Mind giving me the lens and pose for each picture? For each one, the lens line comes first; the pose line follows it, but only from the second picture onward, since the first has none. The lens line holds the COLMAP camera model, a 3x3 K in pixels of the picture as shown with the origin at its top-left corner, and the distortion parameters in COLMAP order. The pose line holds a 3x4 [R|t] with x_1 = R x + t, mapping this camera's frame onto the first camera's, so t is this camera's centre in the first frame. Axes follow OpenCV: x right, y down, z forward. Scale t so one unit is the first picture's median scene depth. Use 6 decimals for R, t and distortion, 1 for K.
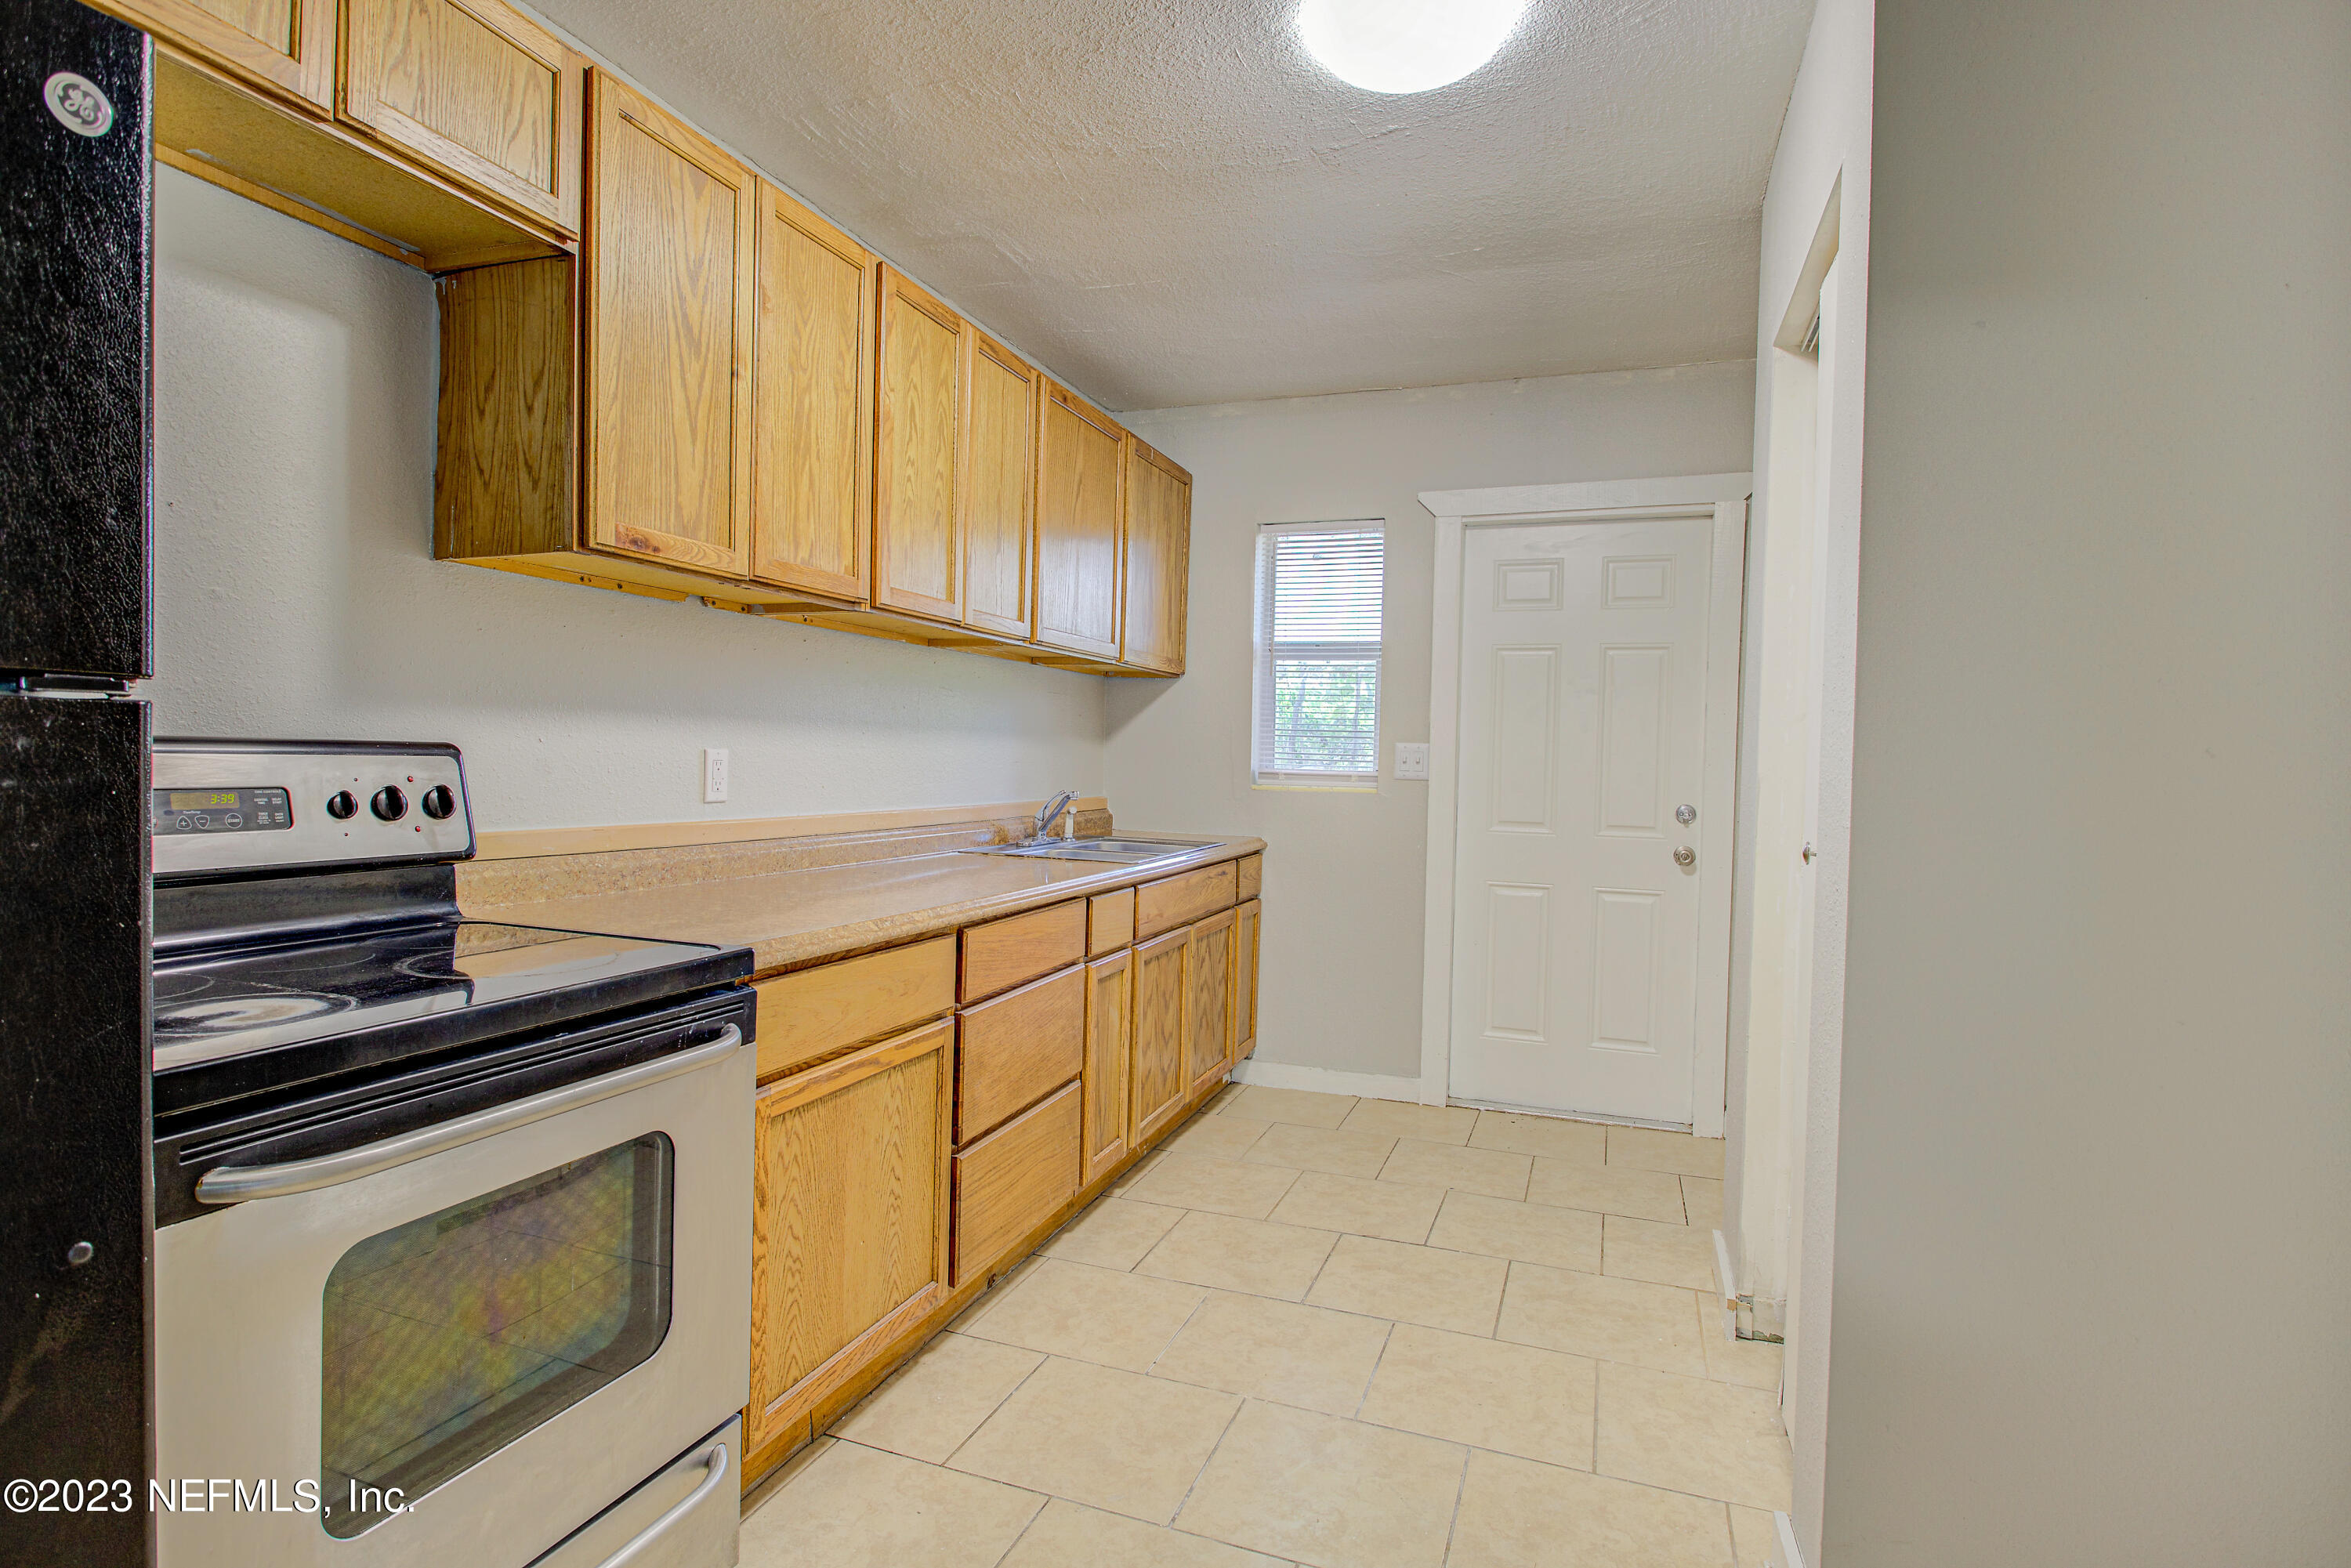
lens RADIAL K [[1188.3, 0, 1166.5], [0, 1188.3, 782.7], [0, 0, 1]] dist [-0.001608, -0.000012]
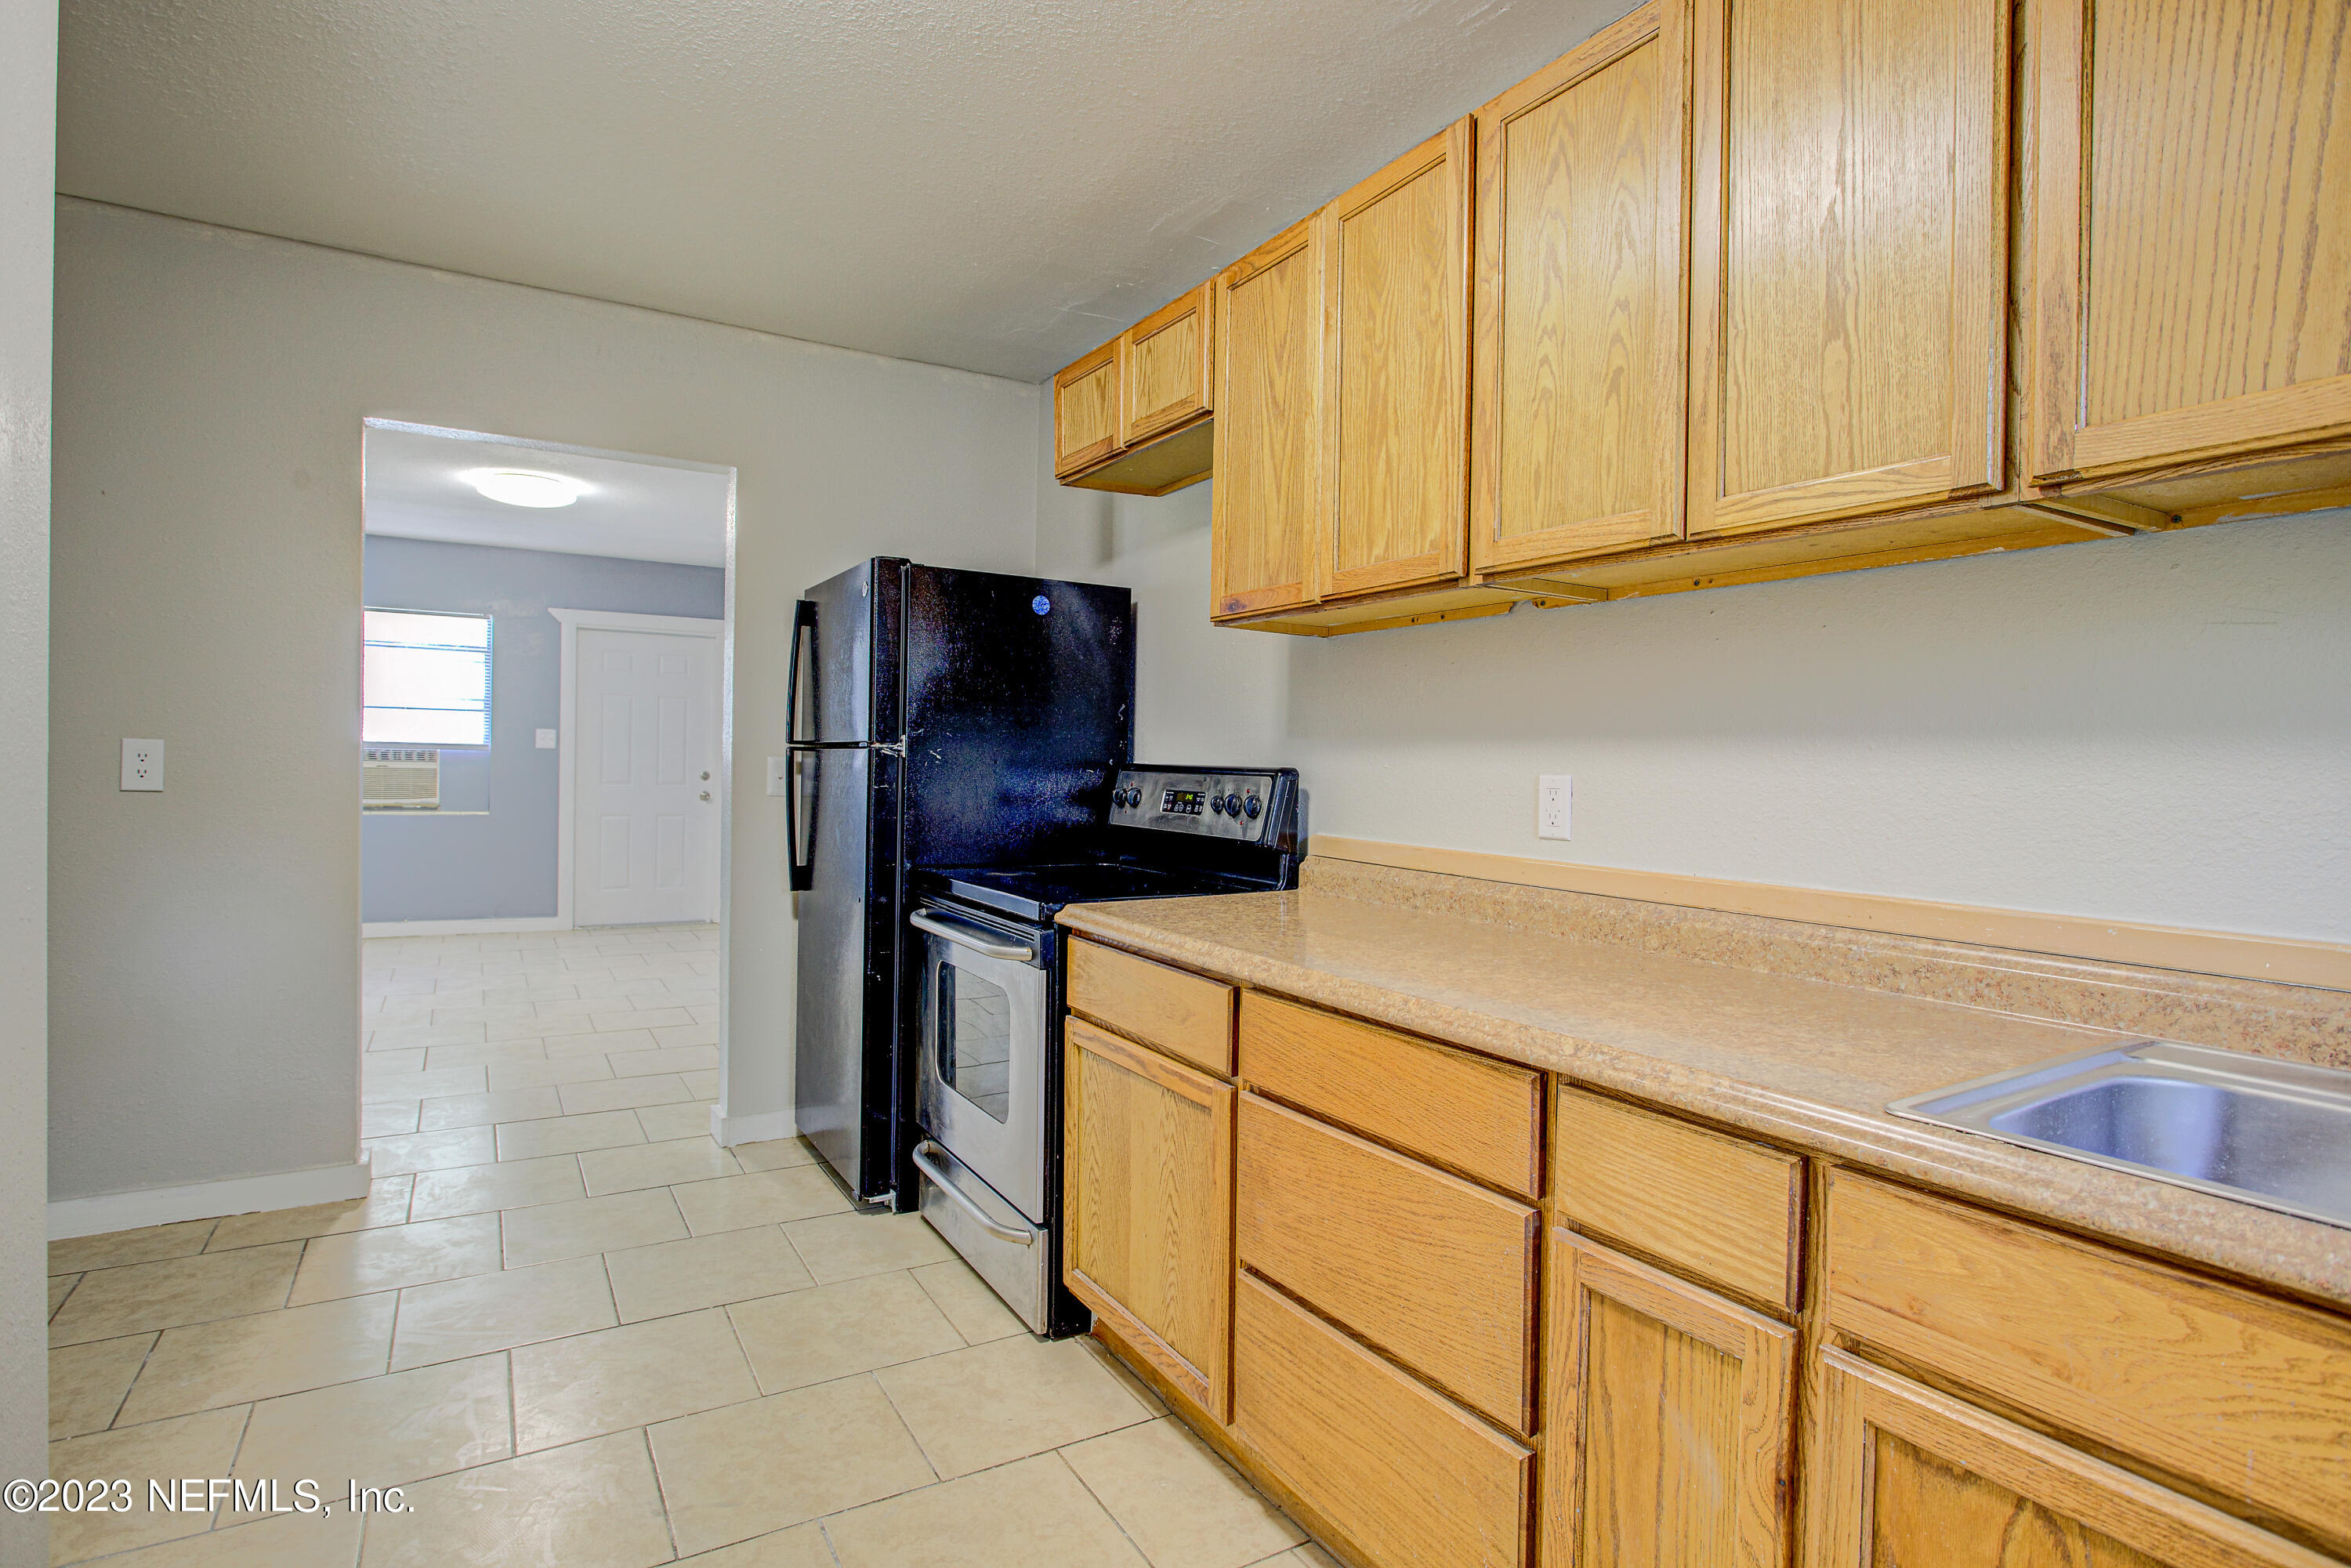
lens RADIAL K [[1188.3, 0, 1166.5], [0, 1188.3, 782.7], [0, 0, 1]] dist [-0.001608, -0.000012]
pose [[-0.622140, -0.019313, -0.782668, 0.496019], [-0.049405, 0.998672, 0.014629, -0.024183], [0.781346, 0.047769, -0.622267, 1.462537]]
